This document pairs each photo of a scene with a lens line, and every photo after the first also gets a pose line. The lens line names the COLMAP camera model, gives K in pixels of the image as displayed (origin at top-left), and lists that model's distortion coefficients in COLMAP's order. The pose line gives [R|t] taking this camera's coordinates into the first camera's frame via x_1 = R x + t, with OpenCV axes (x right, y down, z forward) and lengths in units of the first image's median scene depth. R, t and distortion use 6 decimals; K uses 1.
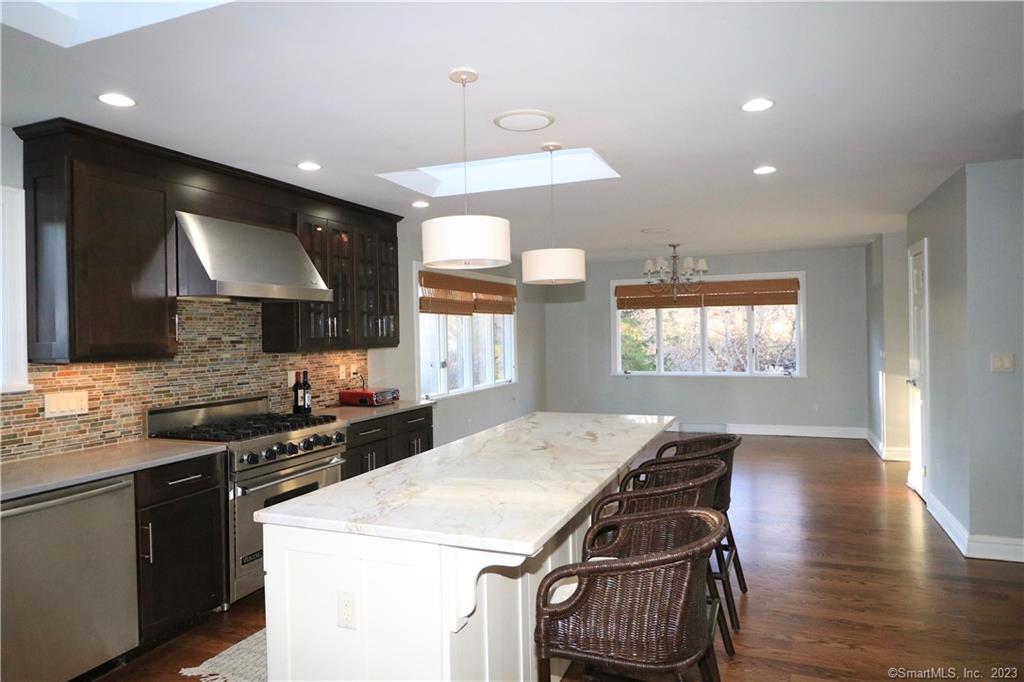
lens RADIAL K [[649.0, 0, 514.0], [0, 649.0, 339.5], [0, 0, 1]] dist [-0.000084, 0.002721]
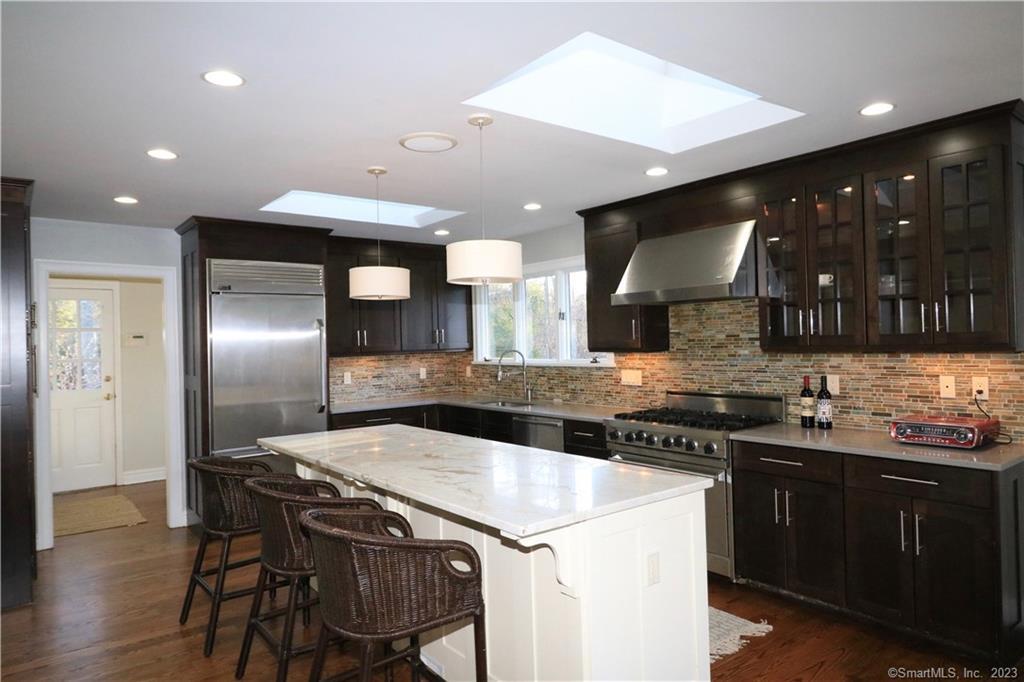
lens RADIAL K [[649.0, 0, 516.9], [0, 649.0, 337.8], [0, 0, 1]] dist [-0.000084, 0.002721]
pose [[-0.488631, 0.027457, -0.872058, 0.631140], [0.025349, 0.999530, 0.017267, -0.024806], [0.872122, -0.013668, -0.489097, 1.184862]]
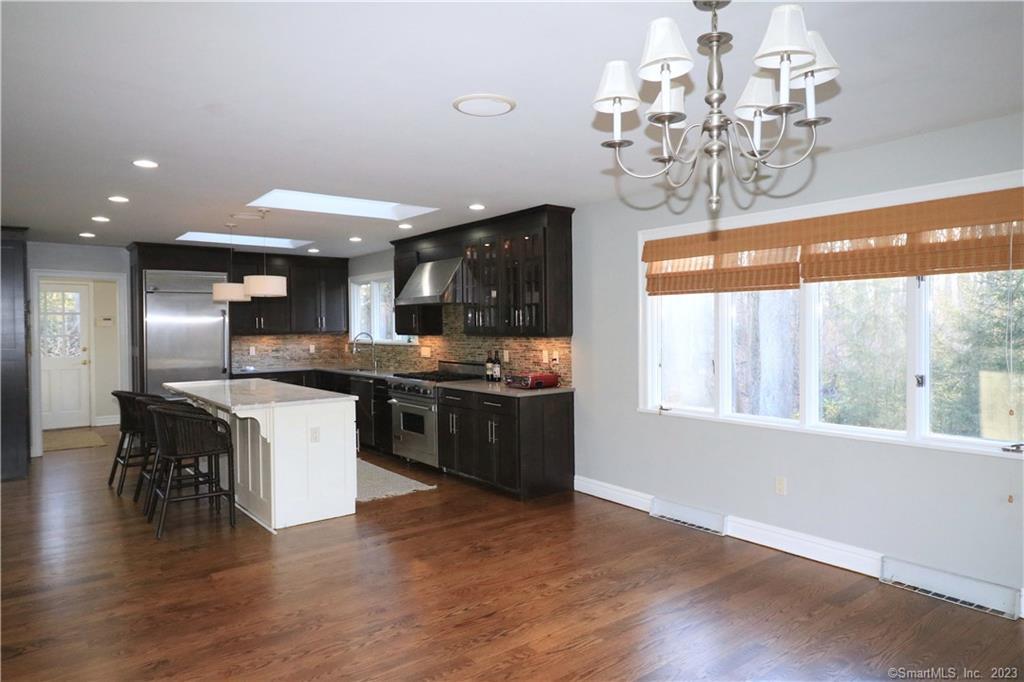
lens RADIAL K [[649.0, 0, 516.9], [0, 649.0, 335.5], [0, 0, 1]] dist [-0.000084, 0.002721]
pose [[-0.489258, 0.037193, -0.871346, 0.939102], [0.009460, 0.999258, 0.037342, -0.036997], [0.872088, 0.010027, -0.489247, 1.898650]]
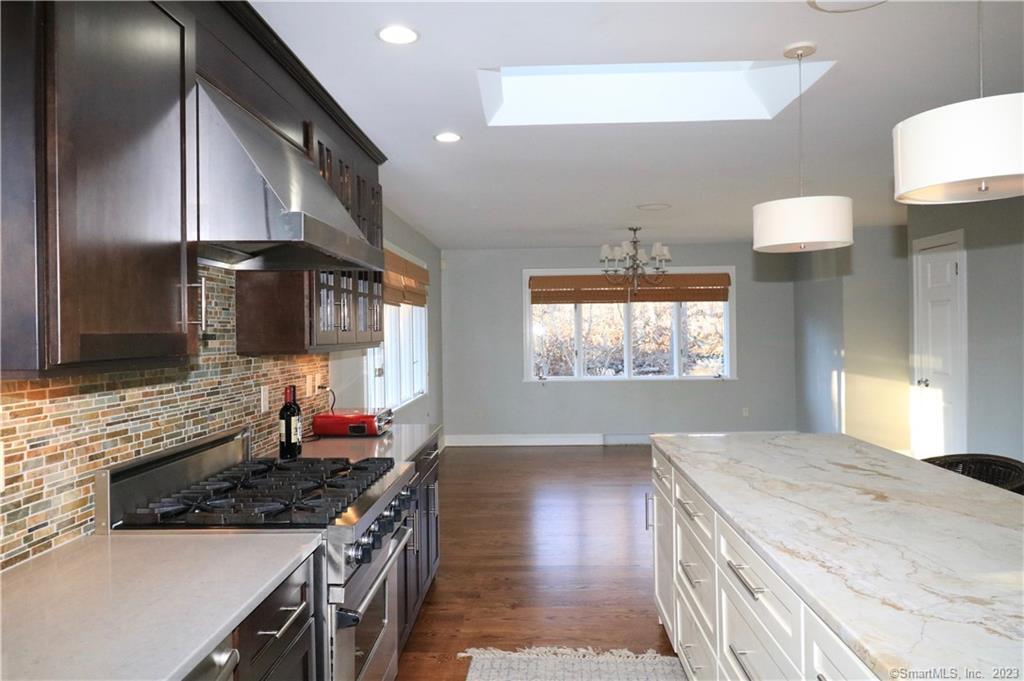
lens RADIAL K [[701.7, 0, 521.2], [0, 701.7, 336.2], [0, 0, 1]] dist [0.012001, -0.001407]
pose [[0.934443, 0.002490, 0.356105, -0.397273], [0.000909, 0.999956, -0.009379, 0.009503], [-0.356113, 0.009088, 0.934399, 0.335970]]
